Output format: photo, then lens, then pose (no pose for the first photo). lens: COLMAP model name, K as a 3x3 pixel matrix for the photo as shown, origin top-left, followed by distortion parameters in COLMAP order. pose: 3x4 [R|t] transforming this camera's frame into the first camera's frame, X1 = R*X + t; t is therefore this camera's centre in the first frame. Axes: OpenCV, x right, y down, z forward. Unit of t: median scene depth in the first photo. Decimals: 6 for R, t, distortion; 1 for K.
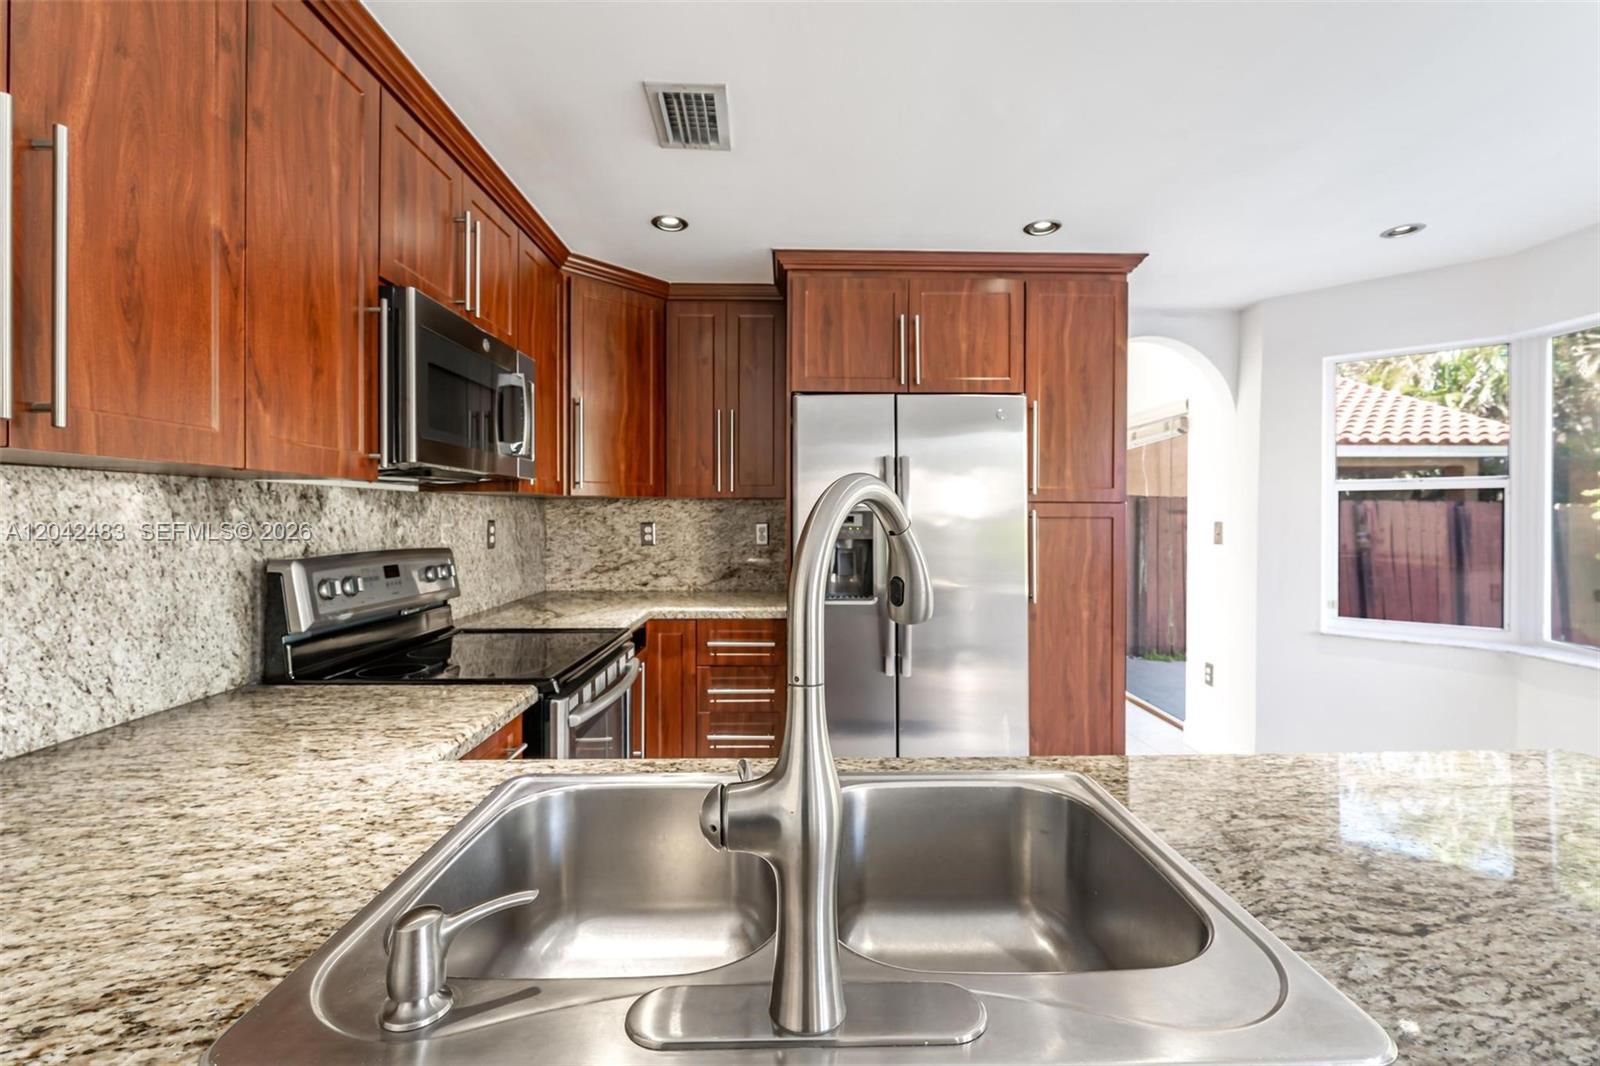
lens RADIAL K [[698.0, 0, 808.4], [0, 698.0, 522.5], [0, 0, 1]] dist [0.004313, -0.000072]
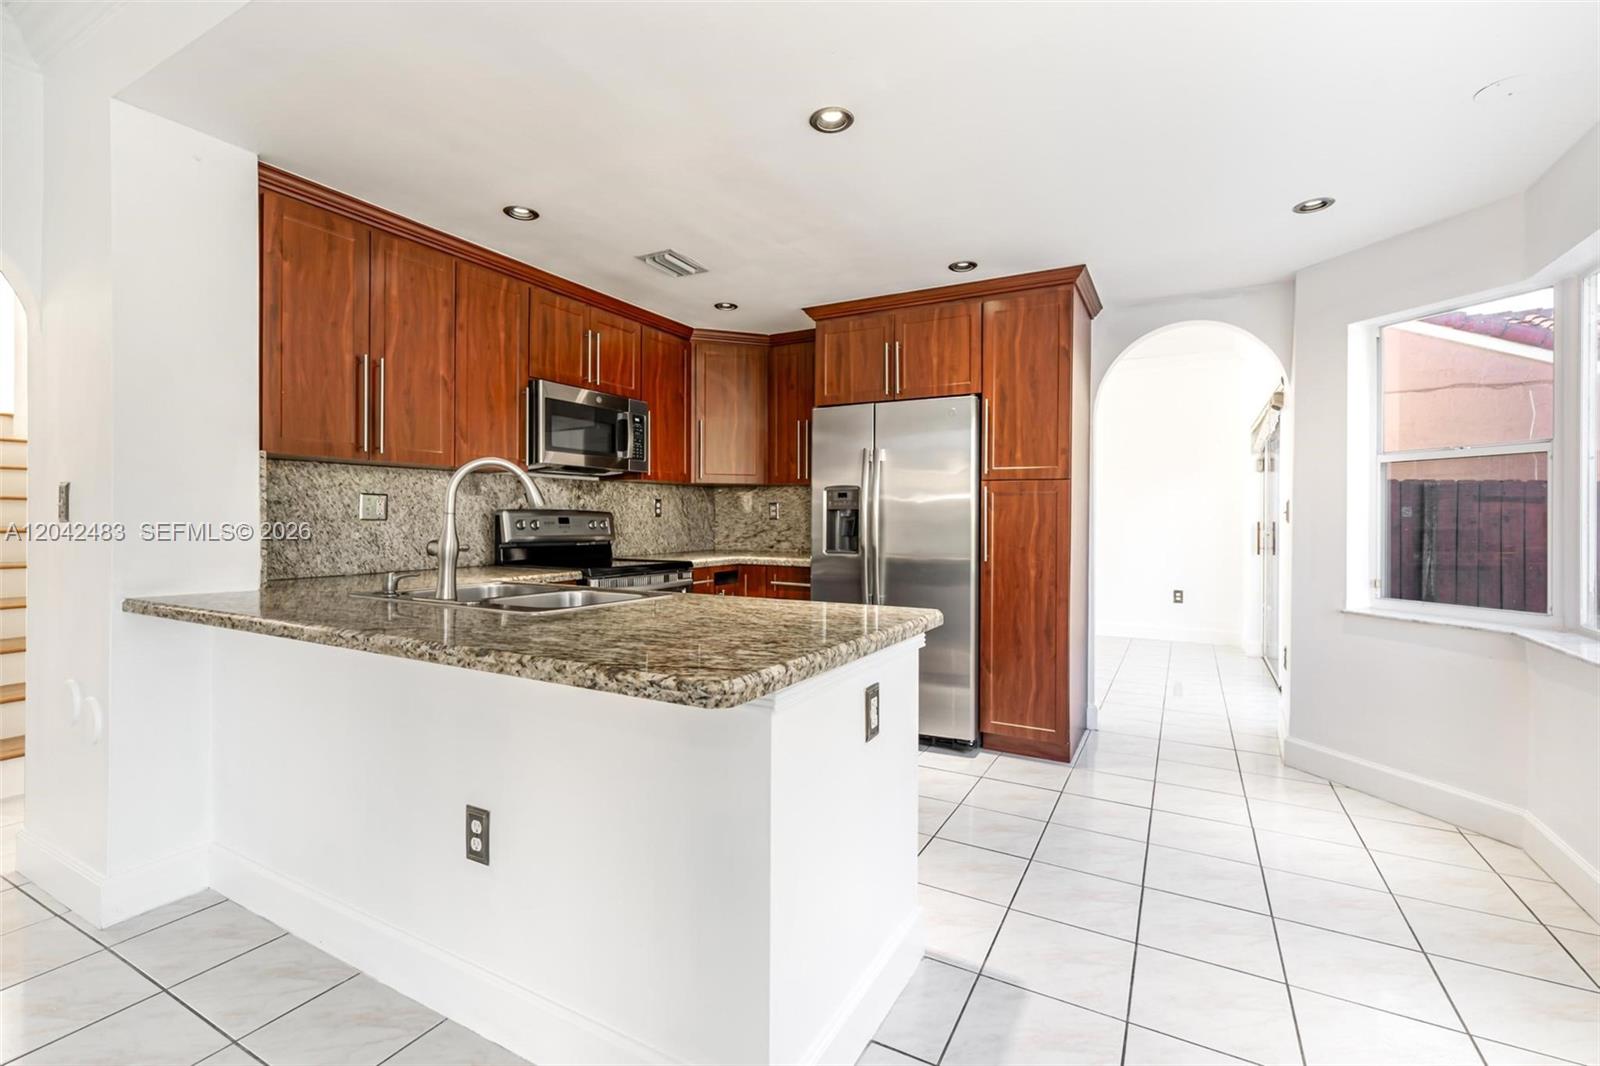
lens RADIAL K [[698.0, 0, 808.0], [0, 698.0, 524.9], [0, 0, 1]] dist [0.004313, -0.000072]
pose [[0.865070, 0.007791, -0.501590, 0.667335], [-0.007955, 0.999967, 0.001813, 0.050616], [0.501587, 0.002422, 0.865104, -0.232880]]
